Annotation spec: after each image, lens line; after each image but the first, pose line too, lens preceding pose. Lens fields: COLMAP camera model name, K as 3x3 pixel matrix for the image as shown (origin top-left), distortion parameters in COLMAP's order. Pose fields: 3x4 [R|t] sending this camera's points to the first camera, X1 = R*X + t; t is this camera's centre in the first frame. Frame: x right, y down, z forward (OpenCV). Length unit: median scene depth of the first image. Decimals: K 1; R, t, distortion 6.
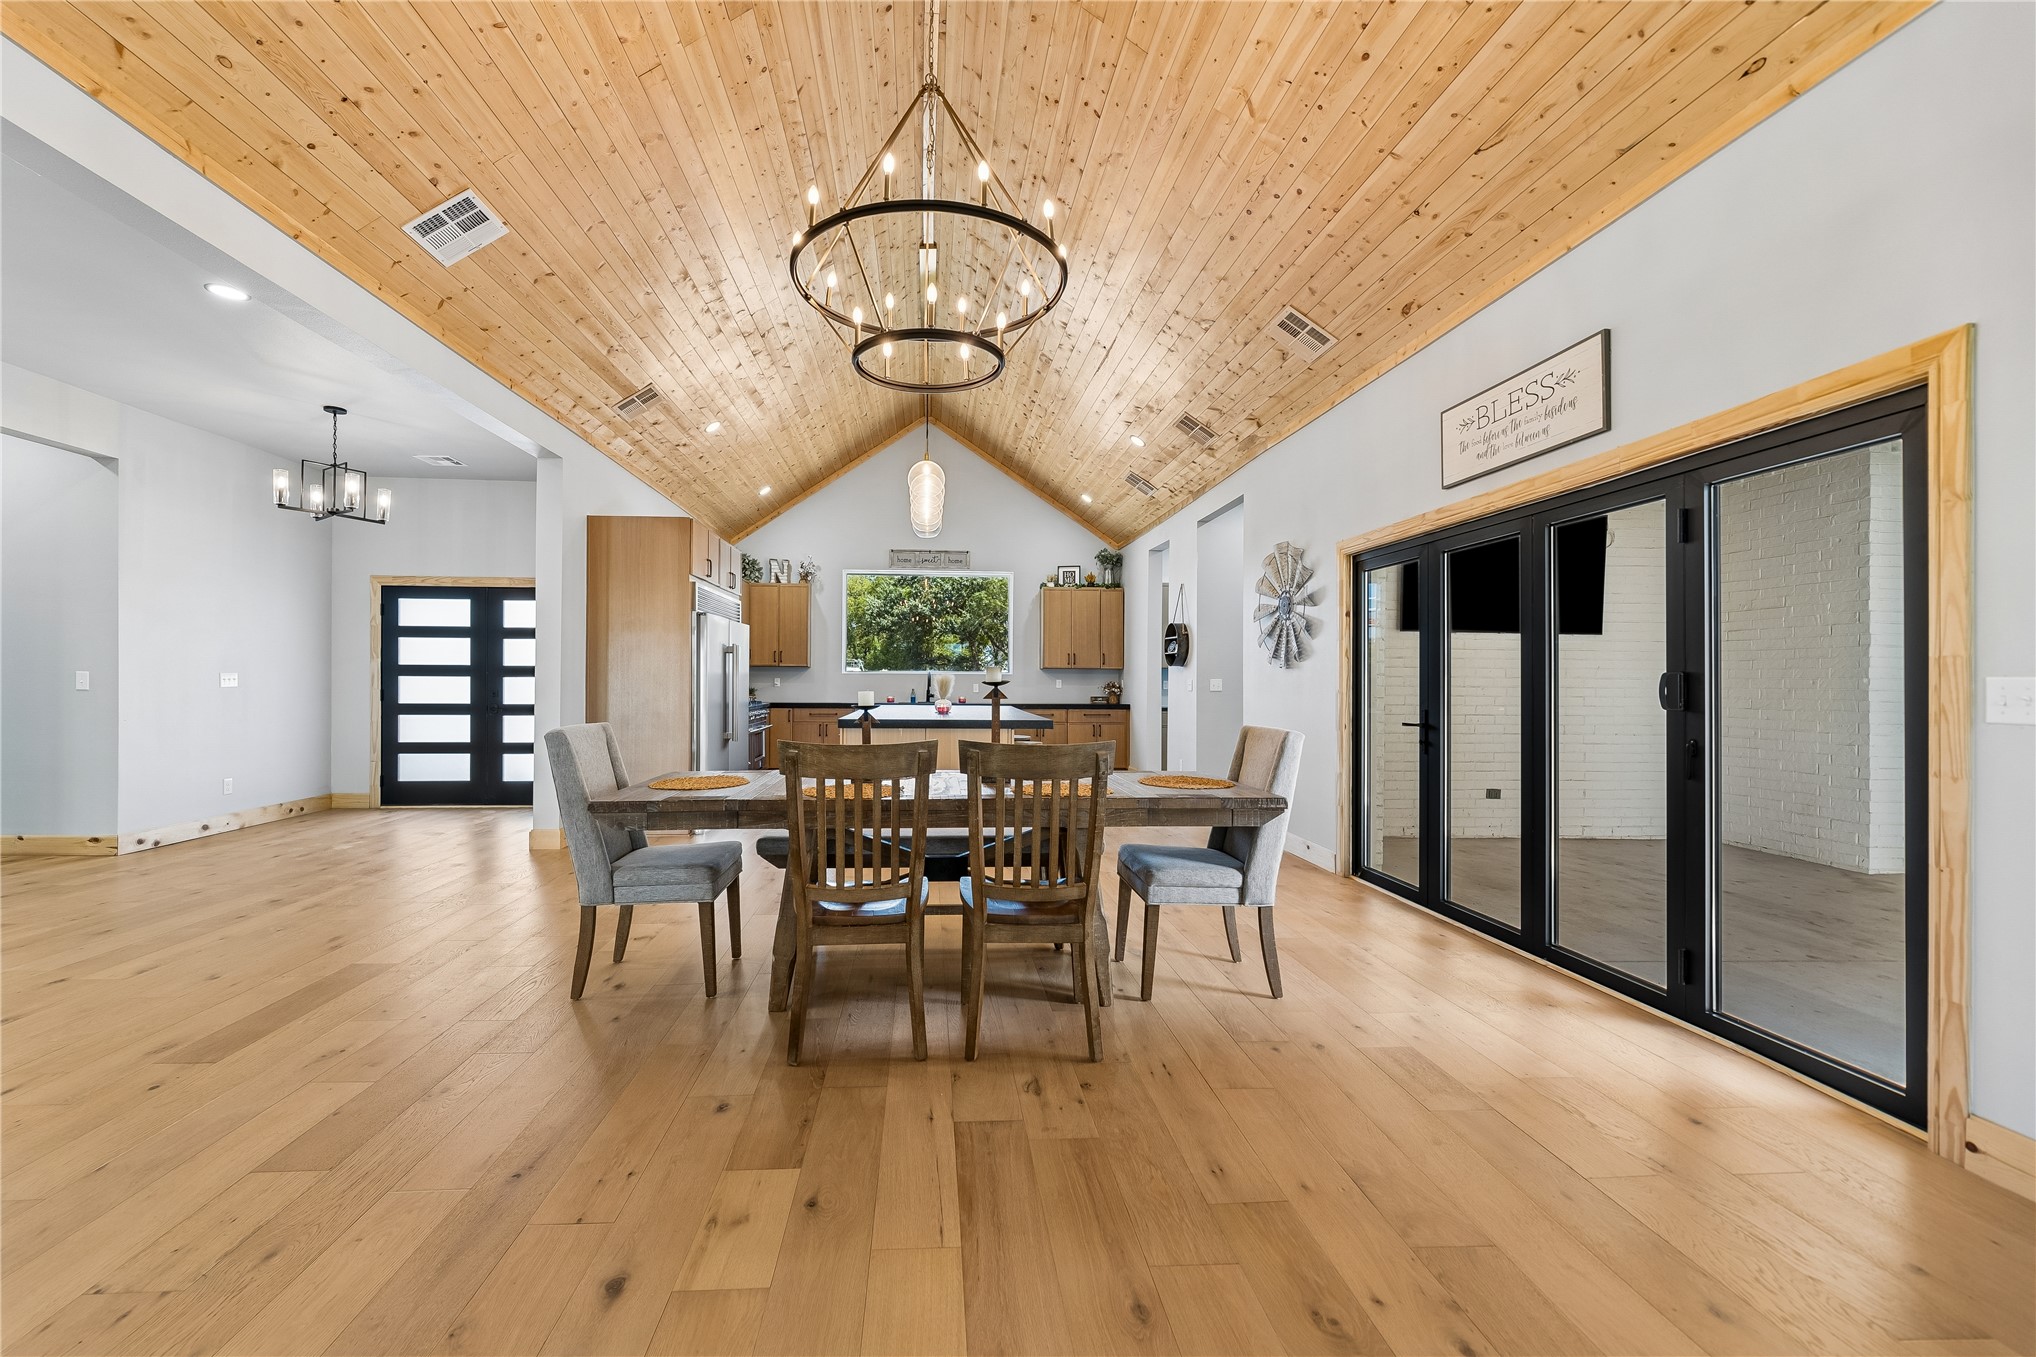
lens RADIAL K [[837.3, 0, 979.1], [0, 837.3, 686.0], [0, 0, 1]] dist [-0.001154, 0.000154]
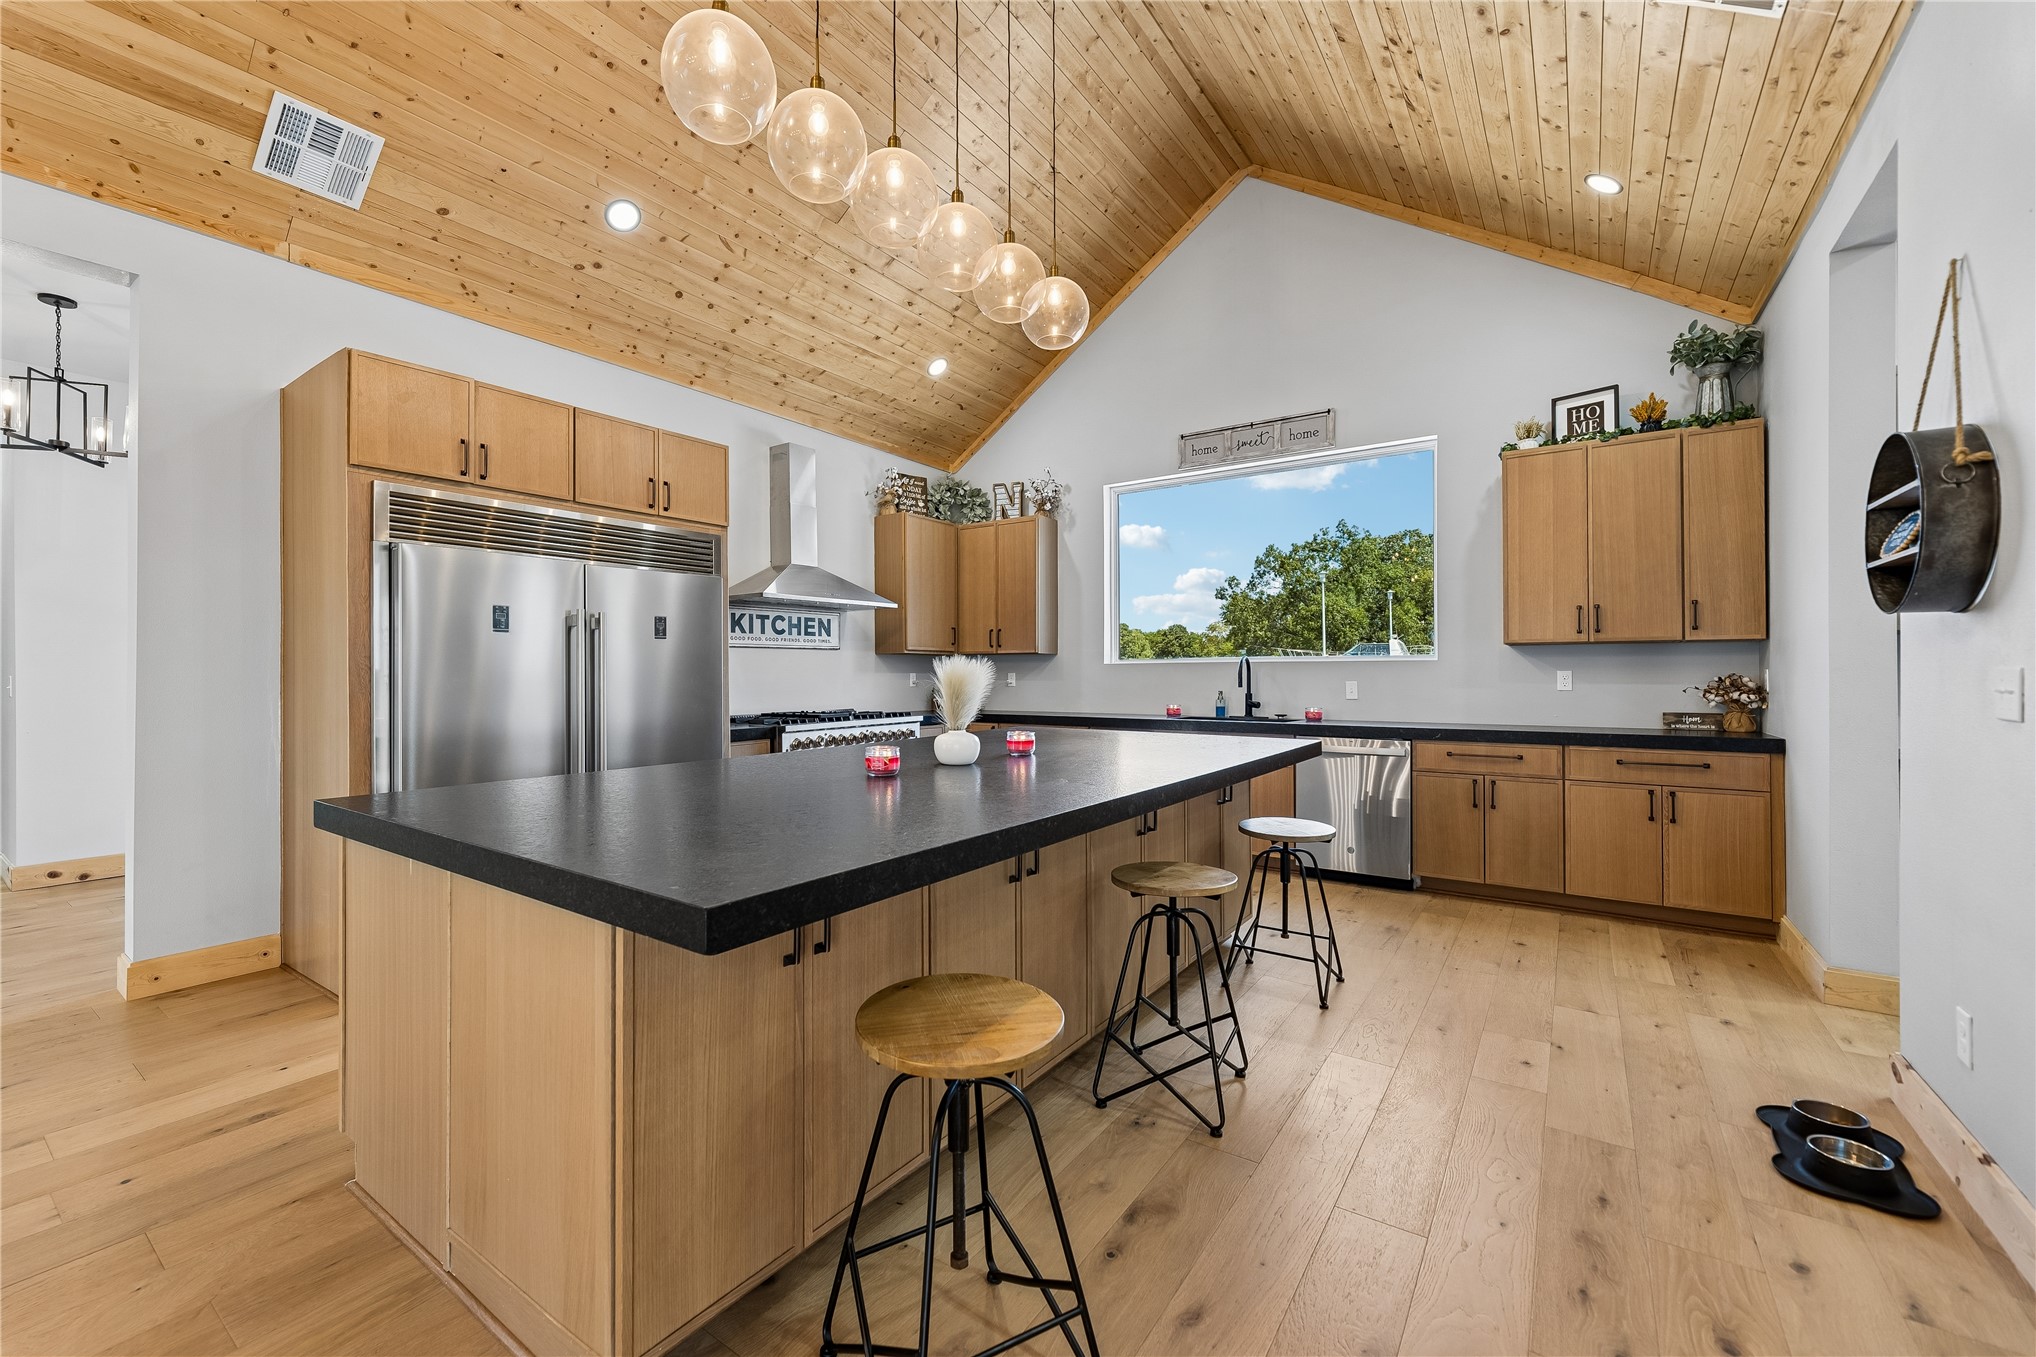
lens RADIAL K [[830.7, 0, 978.6], [0, 830.7, 670.8], [0, 0, 1]] dist [-0.000483, 0.000045]
pose [[0.769914, -0.009622, -0.638075, 0.138575], [0.003783, 0.999938, -0.010513, -0.004448], [0.638136, 0.005680, 0.769902, 0.506469]]
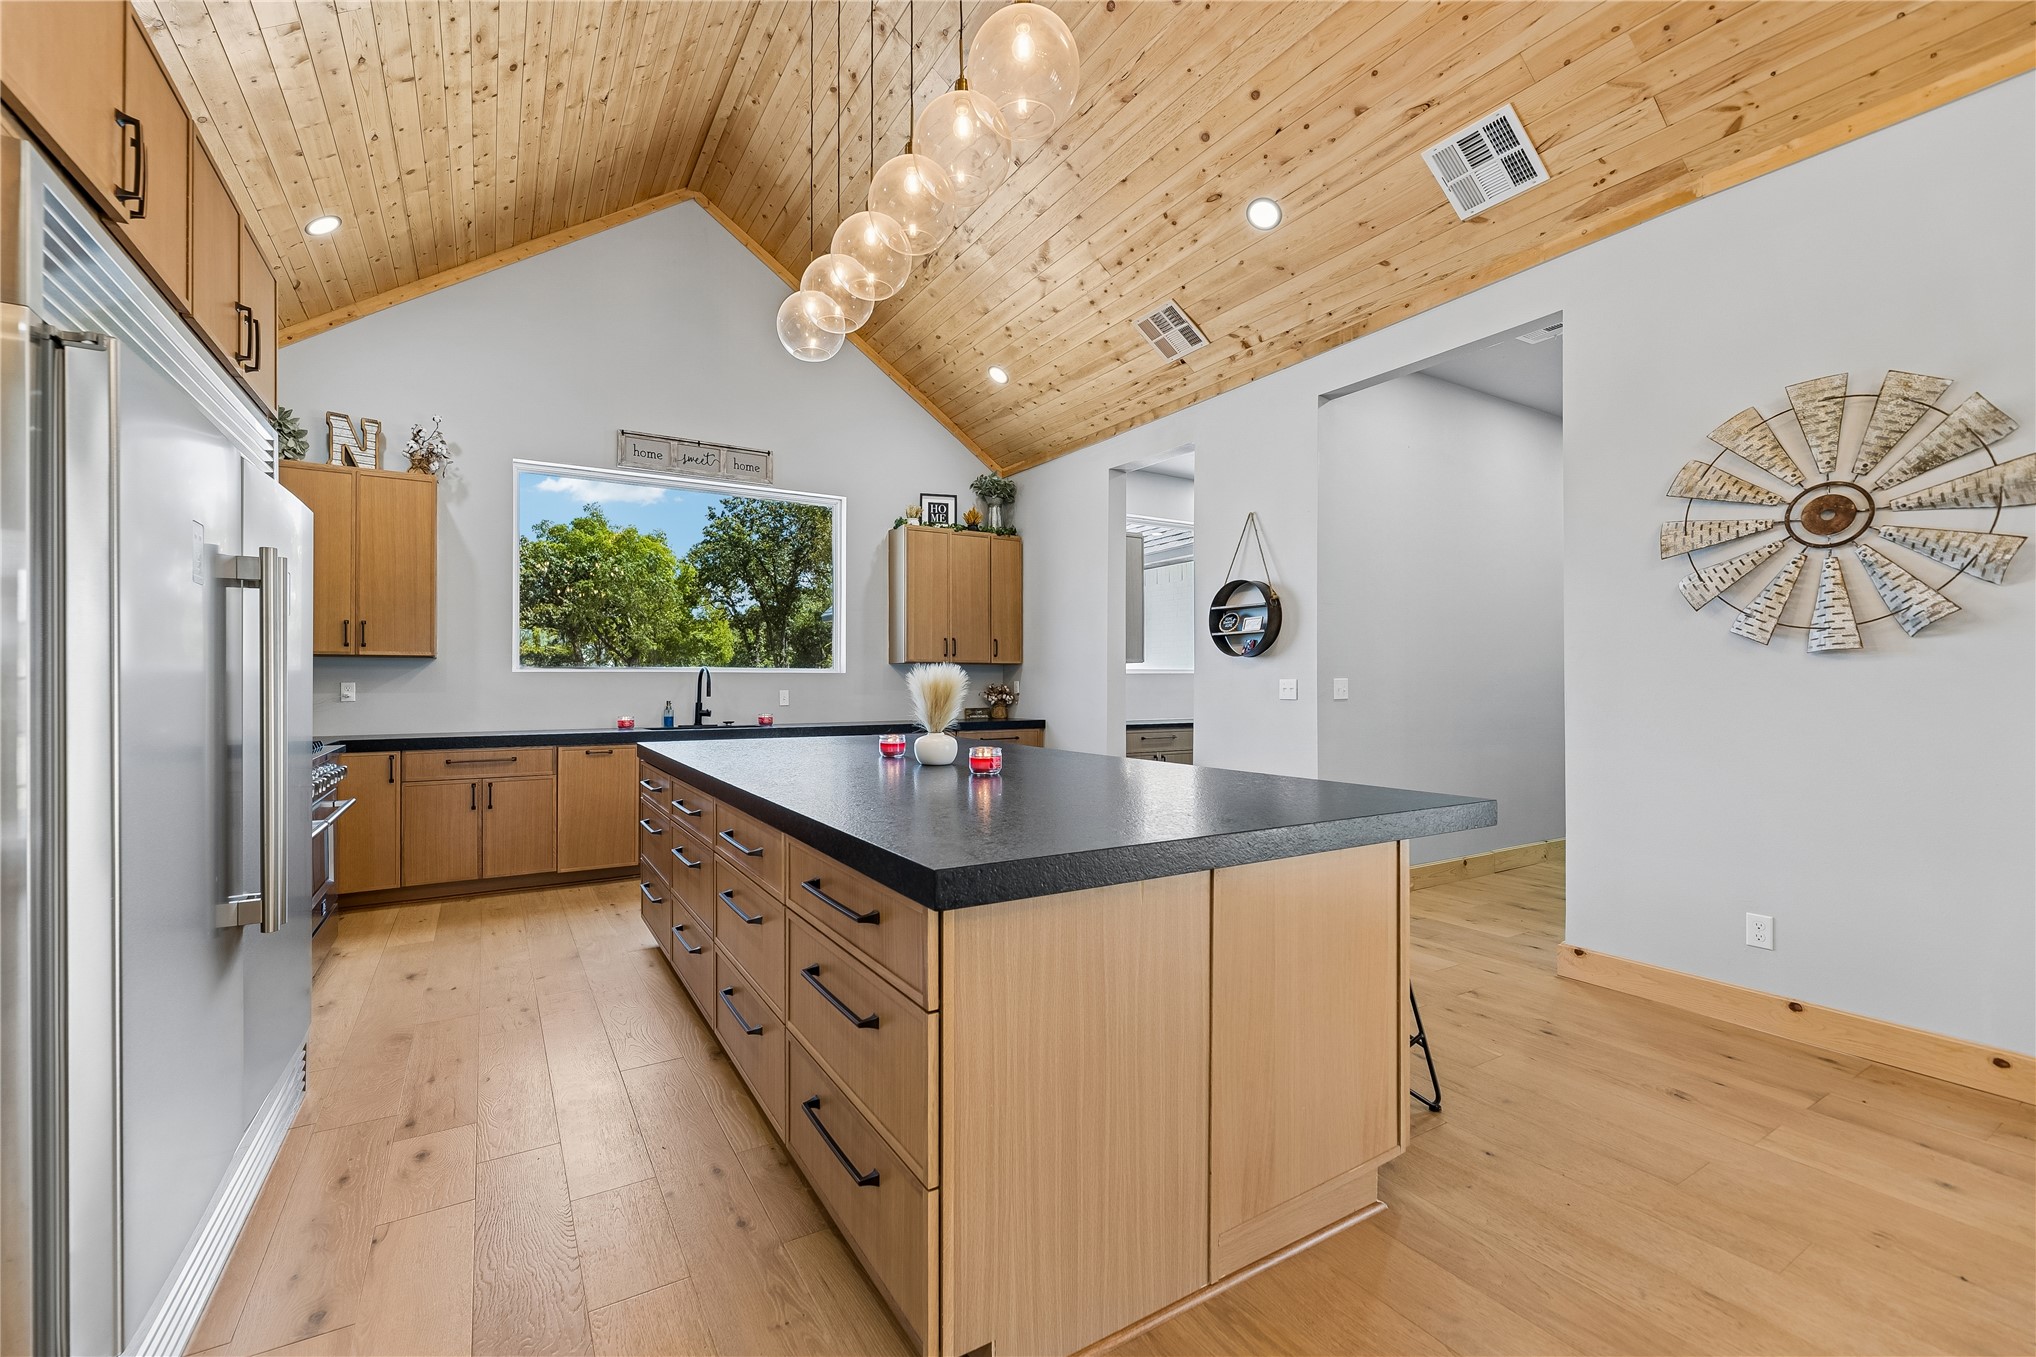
lens RADIAL K [[837.3, 0, 979.1], [0, 837.3, 686.0], [0, 0, 1]] dist [-0.001154, 0.000154]
pose [[0.892130, -0.008446, 0.451700, -0.143300], [0.009481, 0.999955, -0.000029, -0.004128], [-0.451679, 0.004308, 0.892170, 0.449786]]
